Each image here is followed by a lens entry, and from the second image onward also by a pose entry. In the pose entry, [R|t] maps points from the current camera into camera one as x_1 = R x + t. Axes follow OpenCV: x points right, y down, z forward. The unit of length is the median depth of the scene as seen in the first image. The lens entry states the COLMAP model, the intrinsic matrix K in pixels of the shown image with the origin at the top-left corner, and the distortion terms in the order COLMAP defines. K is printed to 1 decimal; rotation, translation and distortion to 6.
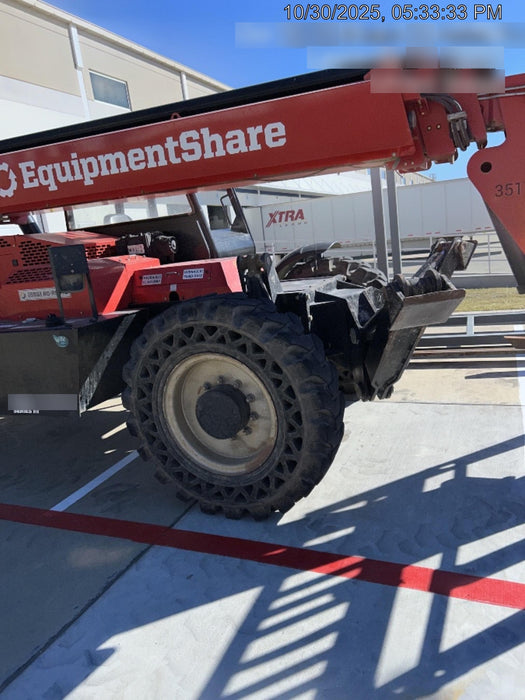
lens RADIAL K [[509.8, 0, 279.6], [0, 509.8, 371.2], [0, 0, 1]] dist [0.017841, 0.002856]
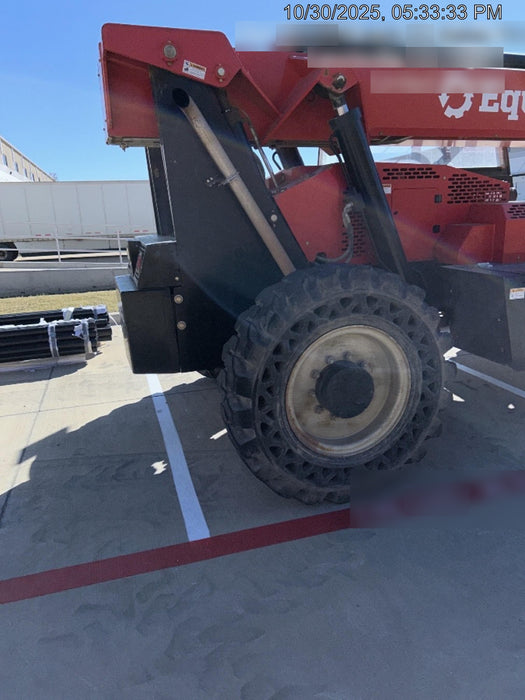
lens RADIAL K [[506.5, 0, 284.9], [0, 506.5, 364.3], [0, 0, 1]] dist [0.045768, -0.050221]
pose [[0.774931, -0.106075, 0.623081, -1.489966], [0.118044, 0.992760, 0.022197, 0.008737], [-0.620925, 0.056349, 0.781842, 0.622303]]
